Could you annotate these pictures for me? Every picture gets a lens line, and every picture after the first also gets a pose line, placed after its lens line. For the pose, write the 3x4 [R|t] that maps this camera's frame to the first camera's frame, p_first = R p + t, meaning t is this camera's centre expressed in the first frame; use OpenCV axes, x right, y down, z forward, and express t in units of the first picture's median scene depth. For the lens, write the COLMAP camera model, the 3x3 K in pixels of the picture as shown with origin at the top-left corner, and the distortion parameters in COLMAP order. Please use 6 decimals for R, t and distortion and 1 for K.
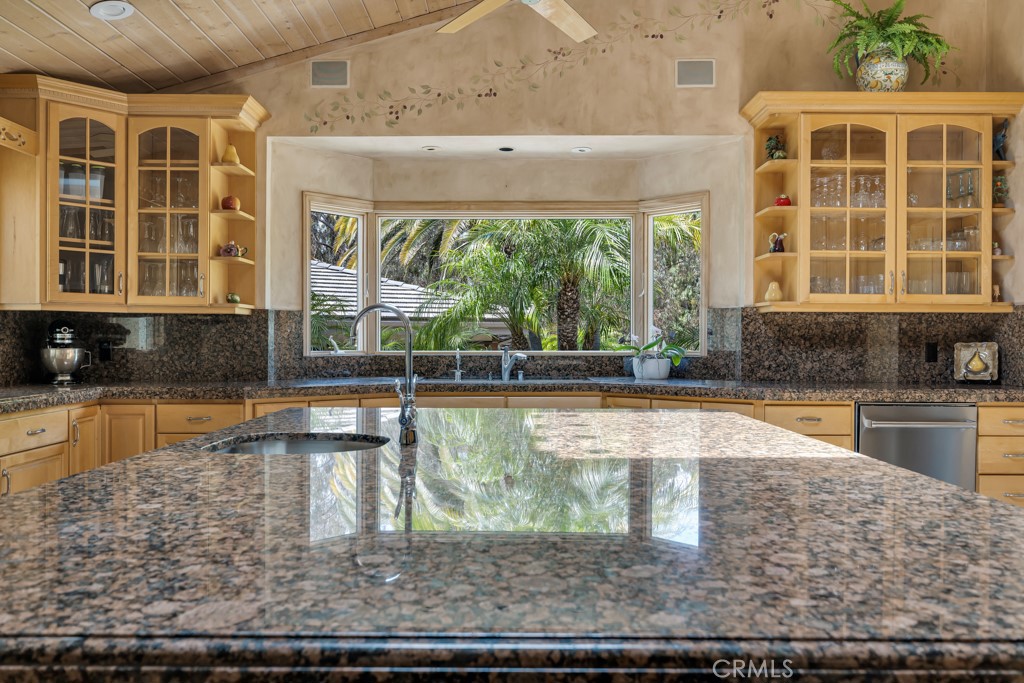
lens RADIAL K [[798.3, 0, 515.6], [0, 798.3, 341.5], [0, 0, 1]] dist [0.000422, 0.000604]
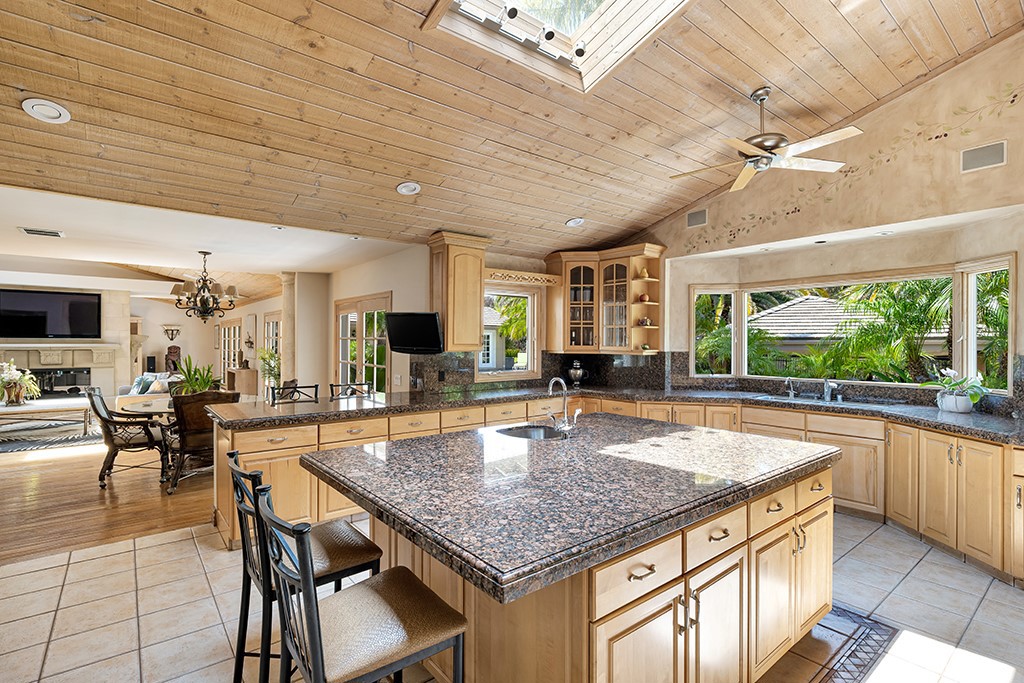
lens RADIAL K [[491.8, 0, 506.3], [0, 491.8, 340.5], [0, 0, 1]] dist [0.009313, -0.000277]
pose [[0.625686, -0.004269, -0.780063, 0.354553], [-0.001398, 0.999977, -0.006593, -0.059073], [0.780073, 0.005216, 0.625666, -0.007572]]
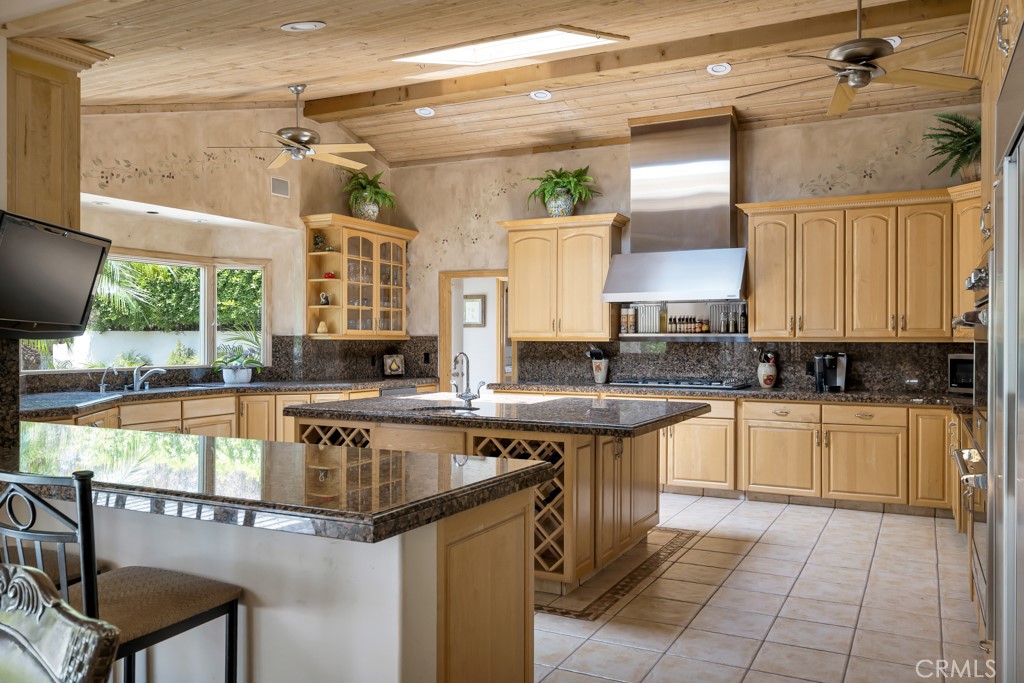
lens RADIAL K [[798.3, 0, 509.6], [0, 798.3, 338.5], [0, 0, 1]] dist [0.000422, 0.000604]
pose [[0.442906, -0.004517, 0.896557, -0.985367], [-0.001019, 0.999984, 0.005542, -0.046835], [-0.896567, -0.003369, 0.442894, -0.103615]]
